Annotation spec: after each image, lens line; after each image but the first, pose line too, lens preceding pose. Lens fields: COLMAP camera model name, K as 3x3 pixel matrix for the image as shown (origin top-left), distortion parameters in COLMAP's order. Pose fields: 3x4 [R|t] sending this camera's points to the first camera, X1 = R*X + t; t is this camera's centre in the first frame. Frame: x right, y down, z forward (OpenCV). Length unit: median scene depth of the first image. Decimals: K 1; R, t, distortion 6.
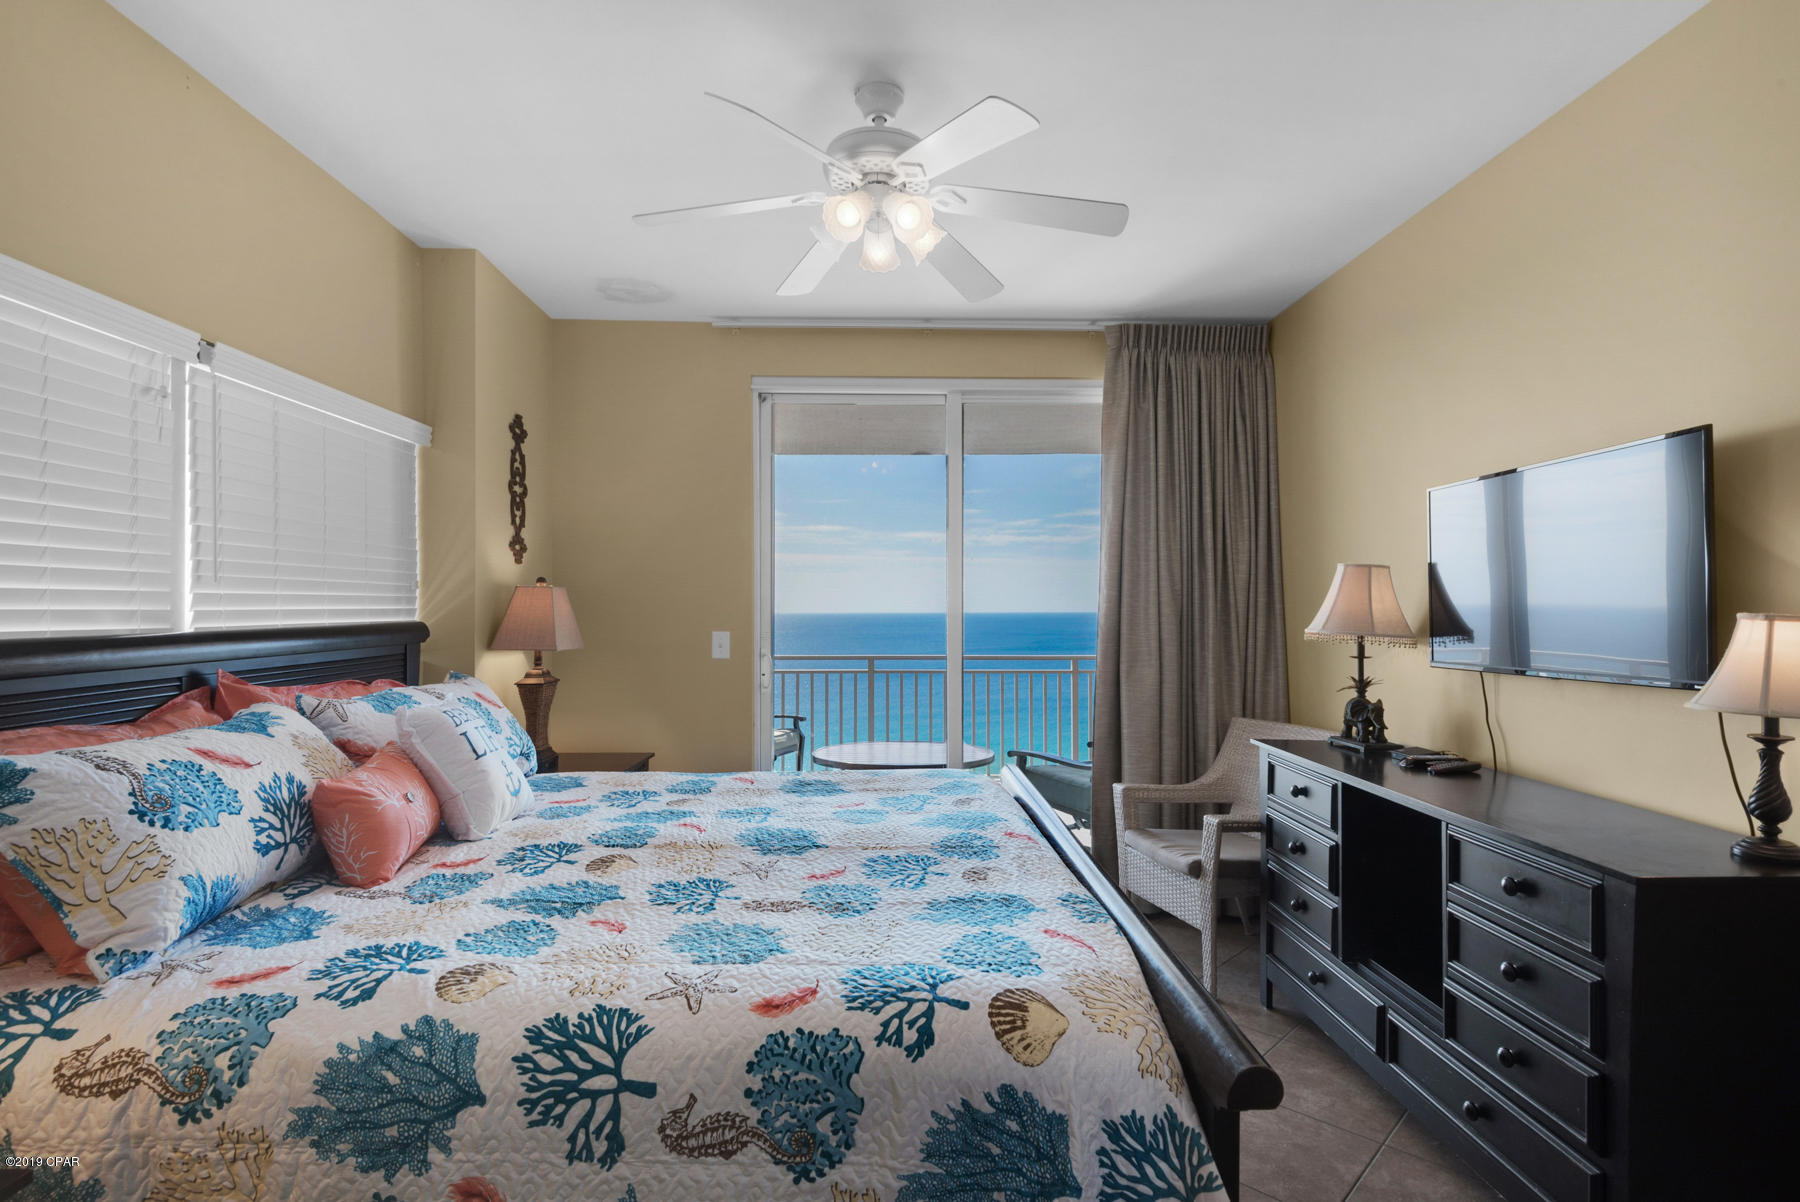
lens RADIAL K [[905.5, 0, 895.2], [0, 905.5, 605.0], [0, 0, 1]] dist [0.045060, -0.031433]
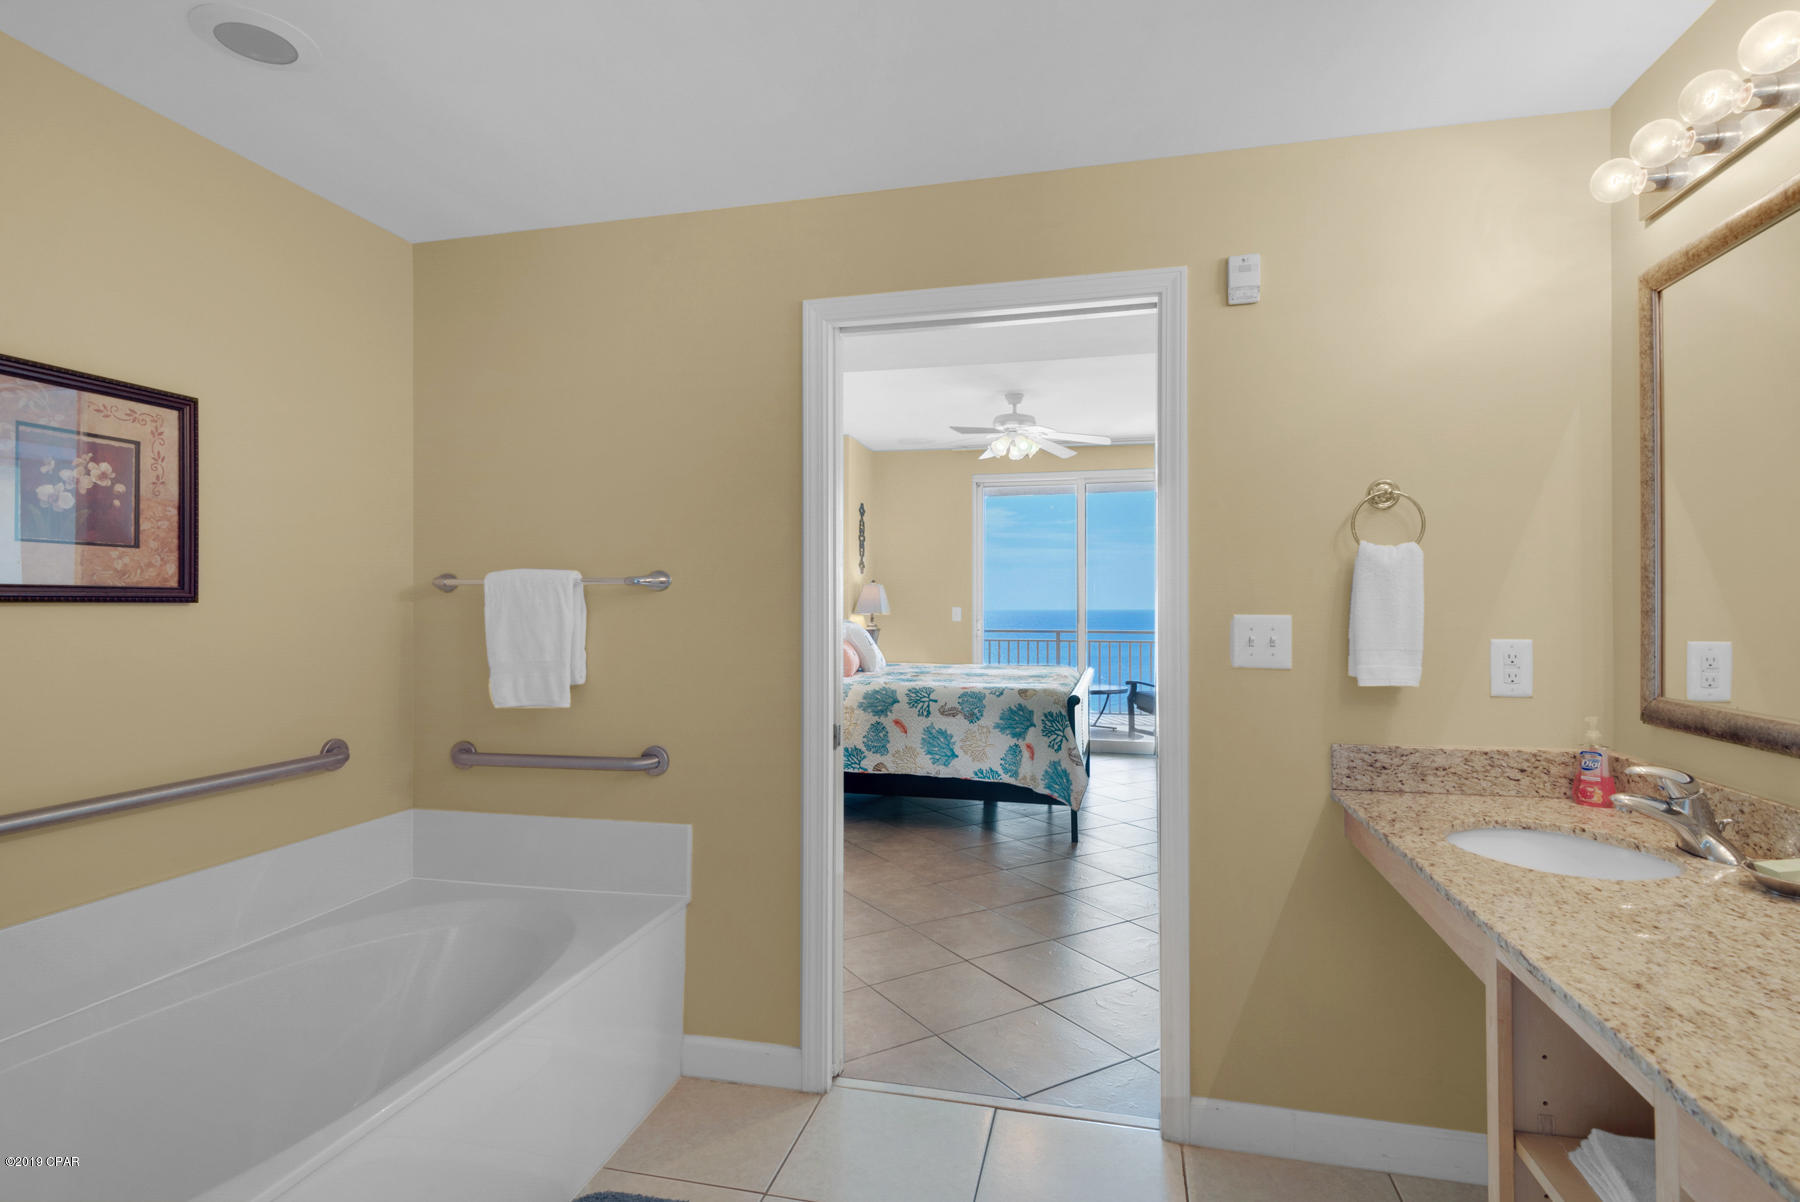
lens RADIAL K [[905.5, 0, 895.2], [0, 905.5, 605.0], [0, 0, 1]] dist [0.045060, -0.031433]
pose [[0.965023, 0.001189, -0.262163, 0.352400], [-0.000304, 0.999994, 0.003416, 0.033257], [0.262165, -0.003217, 0.965018, -1.681943]]
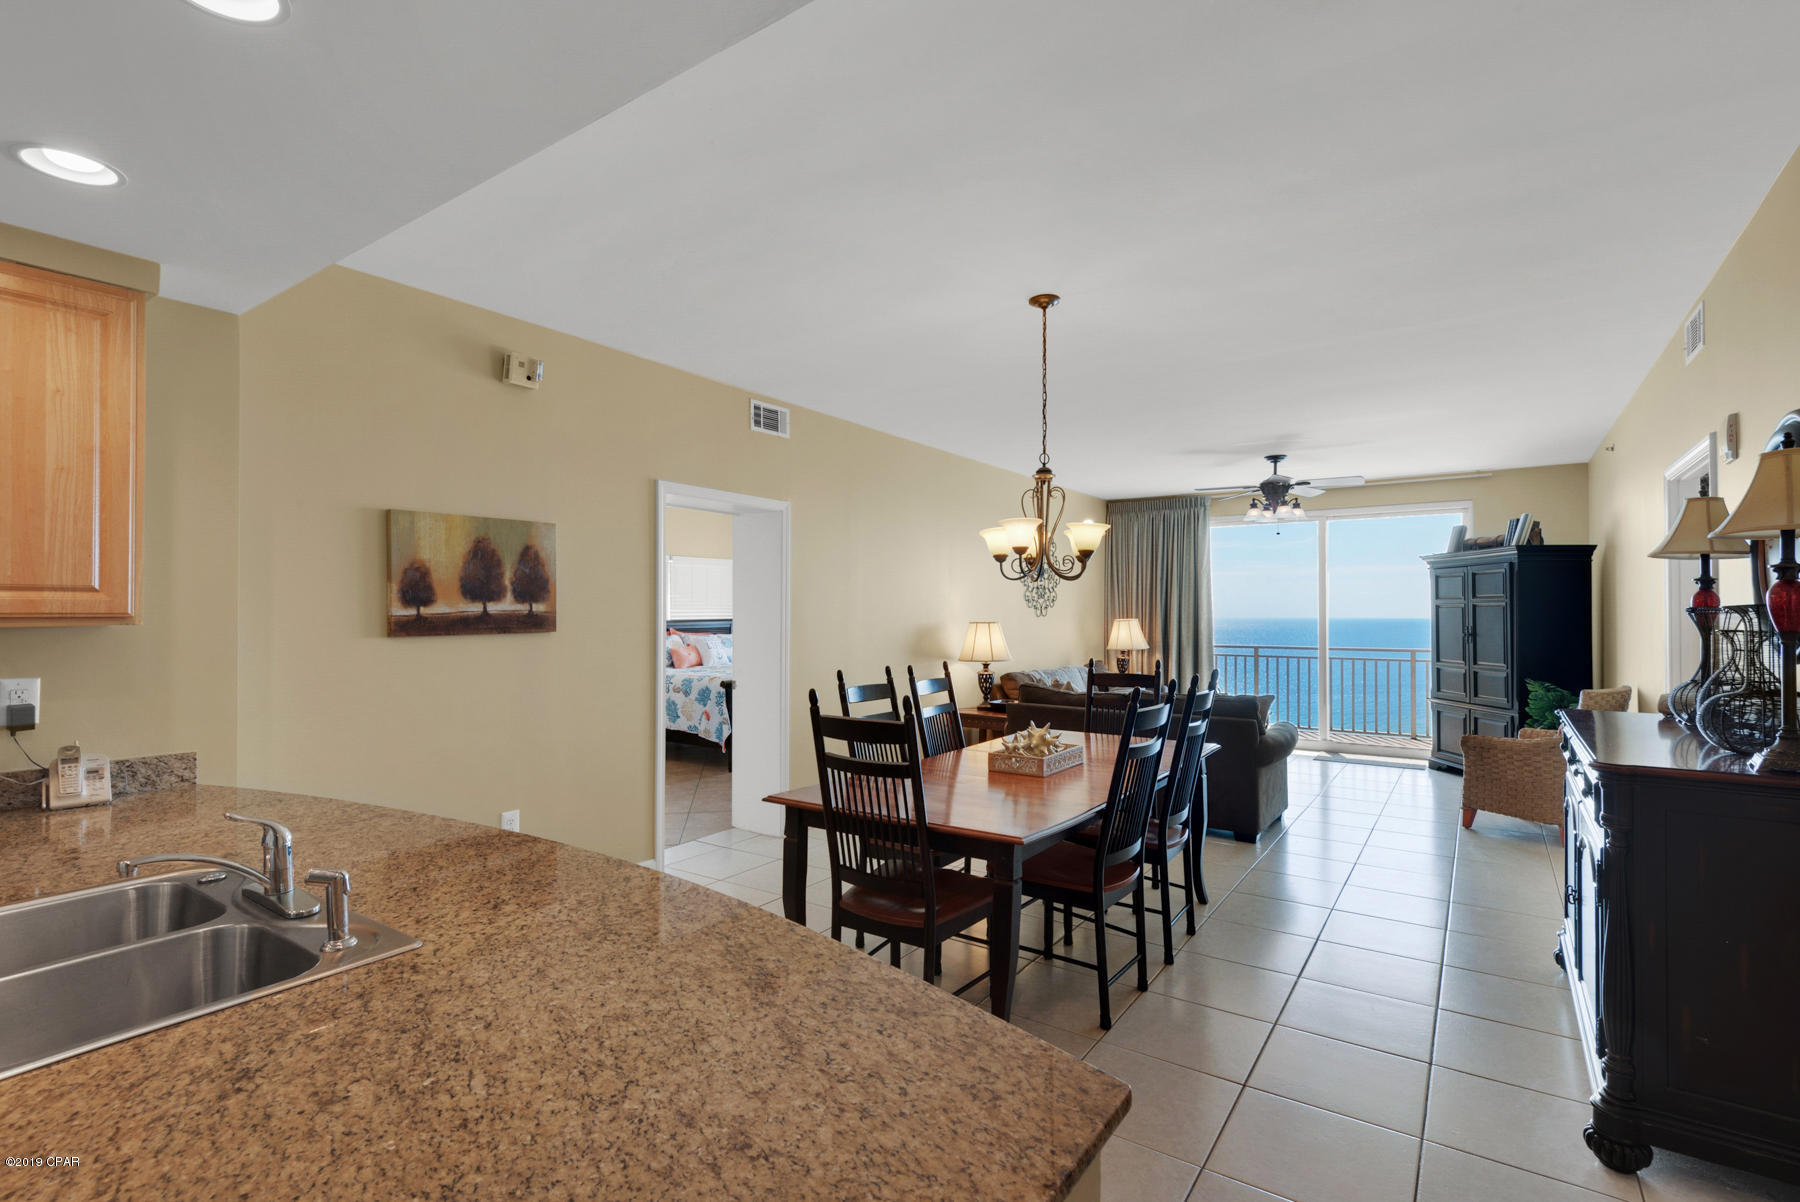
lens RADIAL K [[831.7, 0, 906.8], [0, 831.7, 605.2], [0, 0, 1]] dist [0.039551, -0.025725]
pose [[0.806472, -0.004113, -0.591258, 2.667554], [0.001225, 0.999985, -0.005285, -0.020221], [0.591271, 0.003538, 0.806465, -1.663067]]
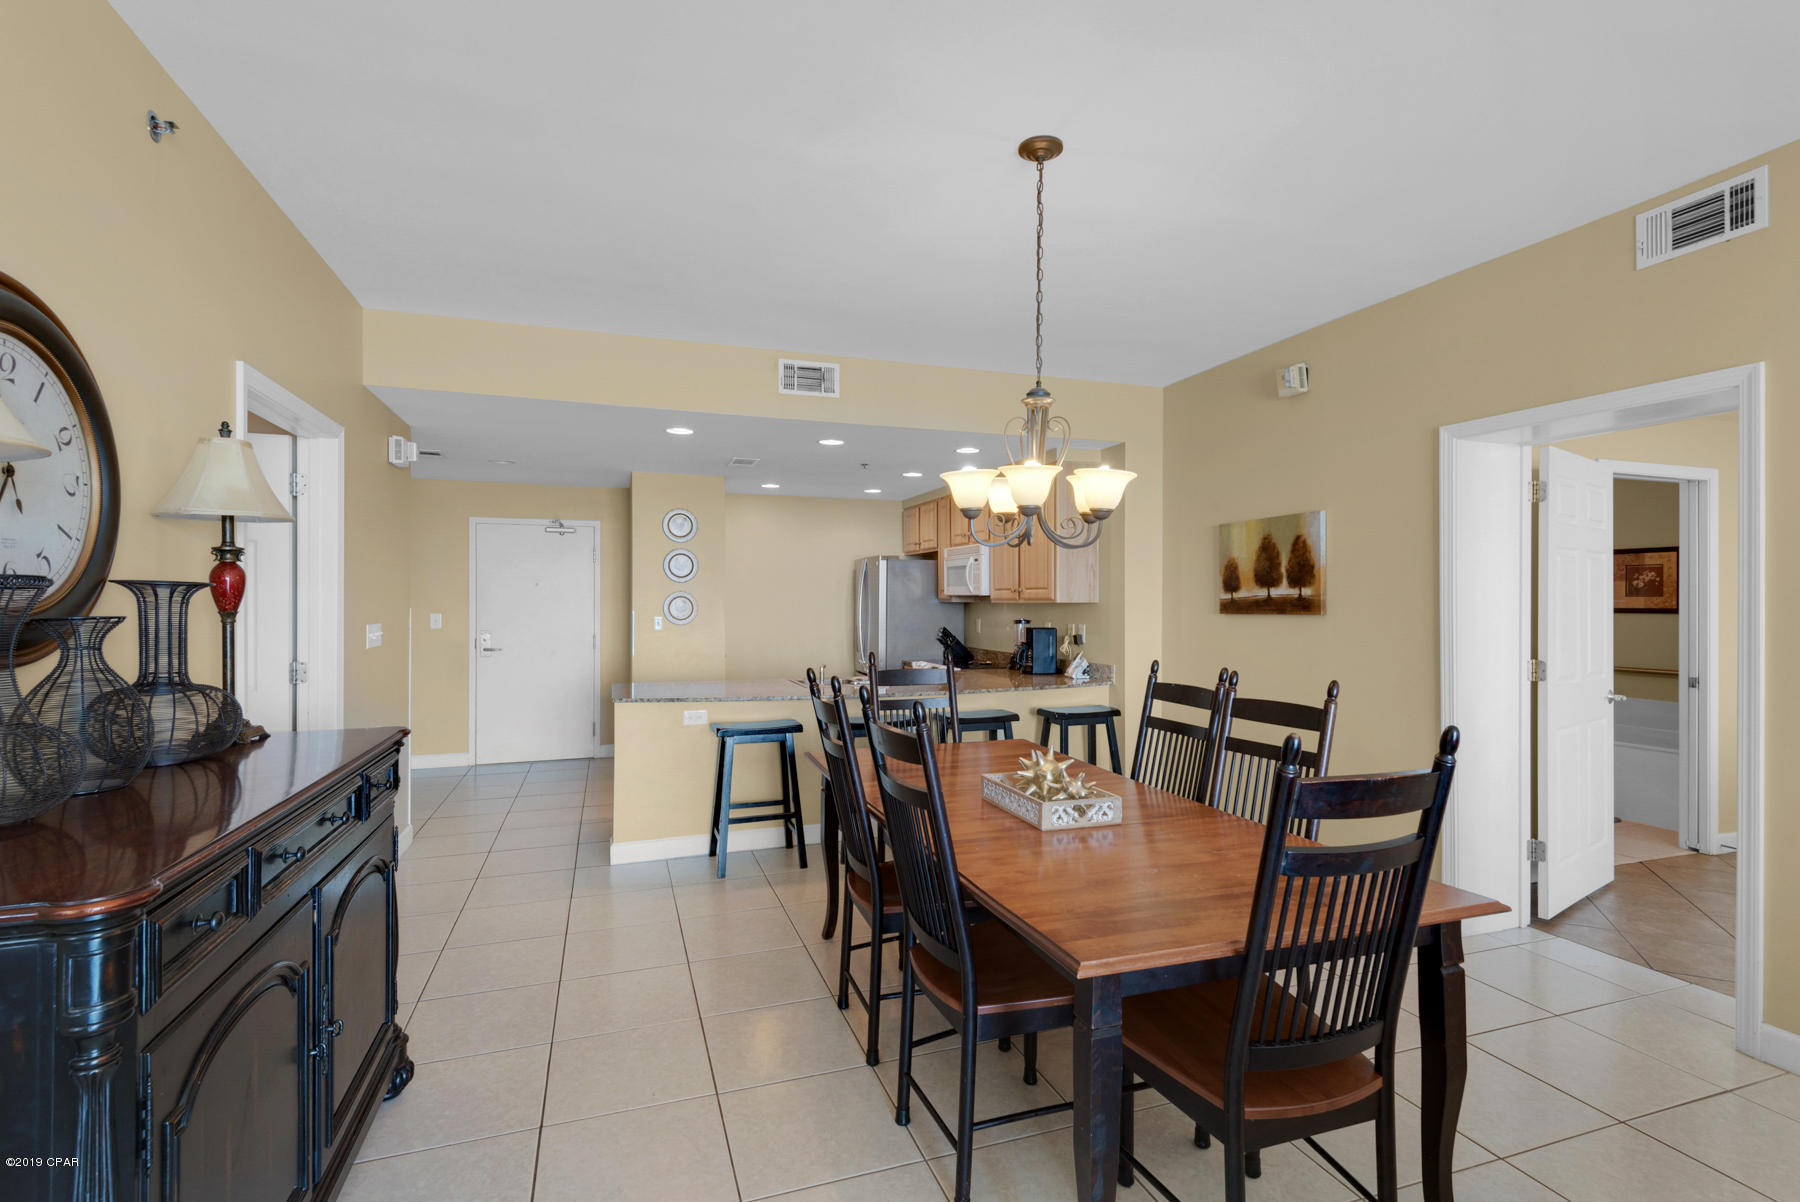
lens RADIAL K [[821.5, 0, 896.7], [0, 821.5, 598.9], [0, 0, 1]] dist [0.035900, -0.024308]
pose [[-0.954241, 0.000051, -0.299038, 2.459689], [0.001951, 0.999980, -0.006055, -0.000124], [0.299032, -0.006361, -0.954222, 0.728809]]
